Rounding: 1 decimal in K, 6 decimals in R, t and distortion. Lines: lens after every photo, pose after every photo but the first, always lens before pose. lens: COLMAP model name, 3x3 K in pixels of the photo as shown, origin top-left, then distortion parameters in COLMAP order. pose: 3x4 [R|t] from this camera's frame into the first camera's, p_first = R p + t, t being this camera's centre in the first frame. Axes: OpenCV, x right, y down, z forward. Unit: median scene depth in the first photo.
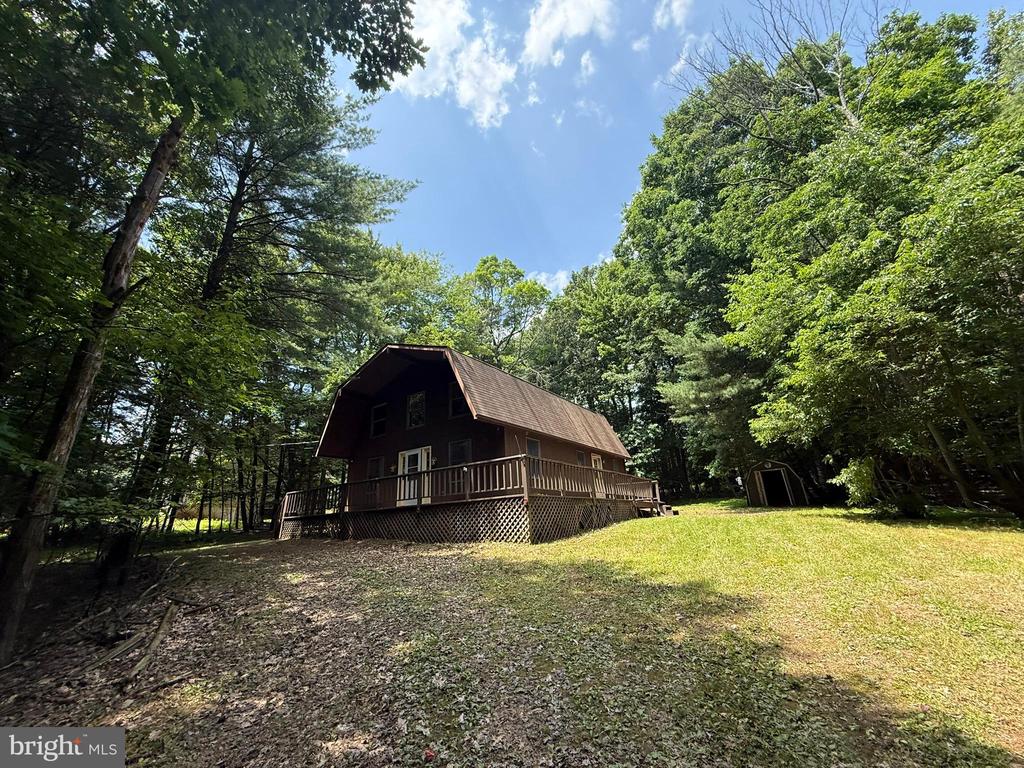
lens RADIAL K [[409.4, 0, 510.4], [0, 409.4, 381.1], [0, 0, 1]] dist [0.000791, -0.000053]
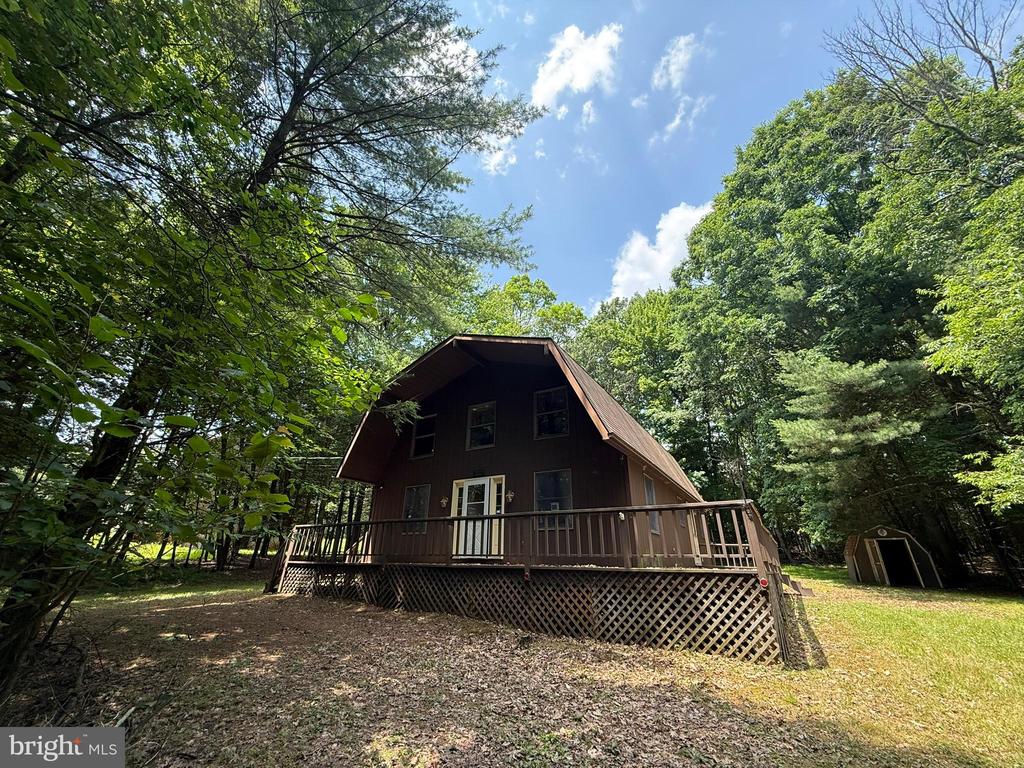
lens RADIAL K [[409.4, 0, 510.4], [0, 409.4, 381.1], [0, 0, 1]] dist [0.000791, -0.000053]
pose [[0.995868, 0.086460, 0.027776, -0.199511], [-0.083622, 0.992353, -0.090795, 0.052407], [-0.035414, 0.088097, 0.995482, 0.234959]]
